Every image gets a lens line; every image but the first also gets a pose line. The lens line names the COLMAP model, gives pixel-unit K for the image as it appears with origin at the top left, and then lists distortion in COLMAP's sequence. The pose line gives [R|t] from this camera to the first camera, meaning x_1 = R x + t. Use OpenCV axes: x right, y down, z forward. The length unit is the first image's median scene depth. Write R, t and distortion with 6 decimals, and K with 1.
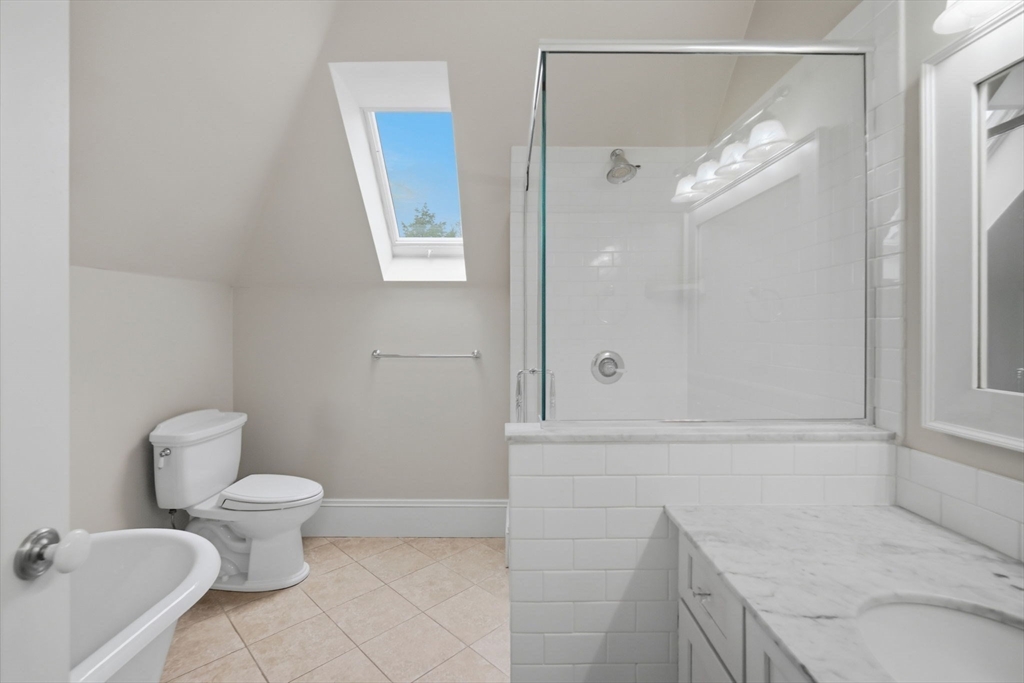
lens RADIAL K [[461.4, 0, 511.9], [0, 461.4, 329.2], [0, 0, 1]] dist [-0.011010, 0.005469]
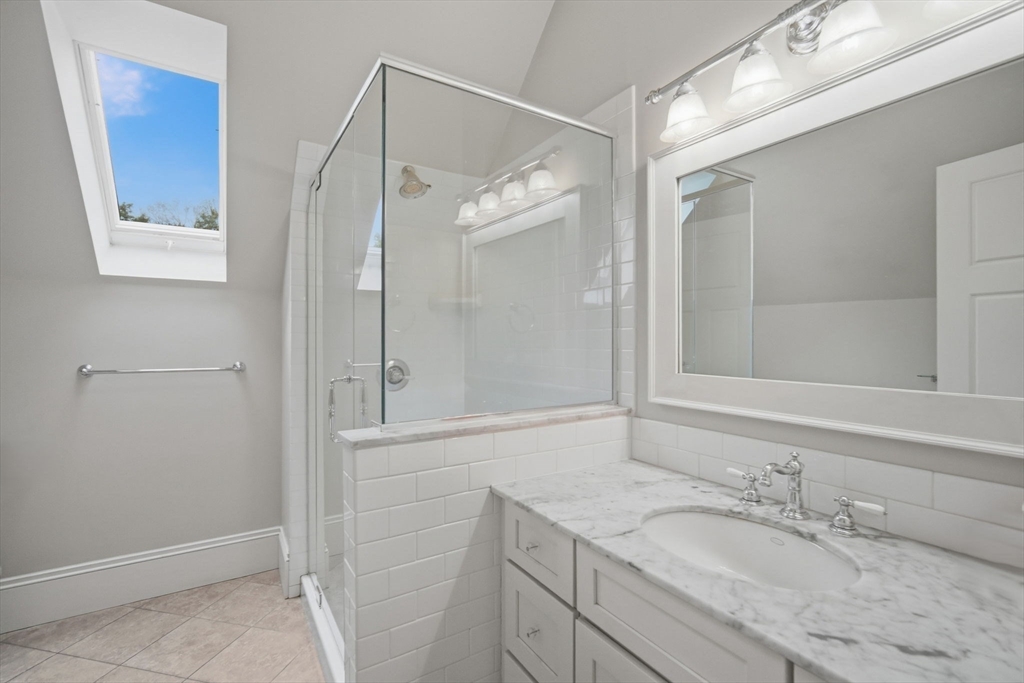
lens RADIAL K [[459.1, 0, 512.0], [0, 459.1, 341.5], [0, 0, 1]] dist [0.000620, 0.000621]
pose [[0.847305, -0.001775, 0.531103, -0.219264], [0.001067, 0.999998, 0.001641, 0.012368], [-0.531105, -0.000824, 0.847306, -0.018973]]
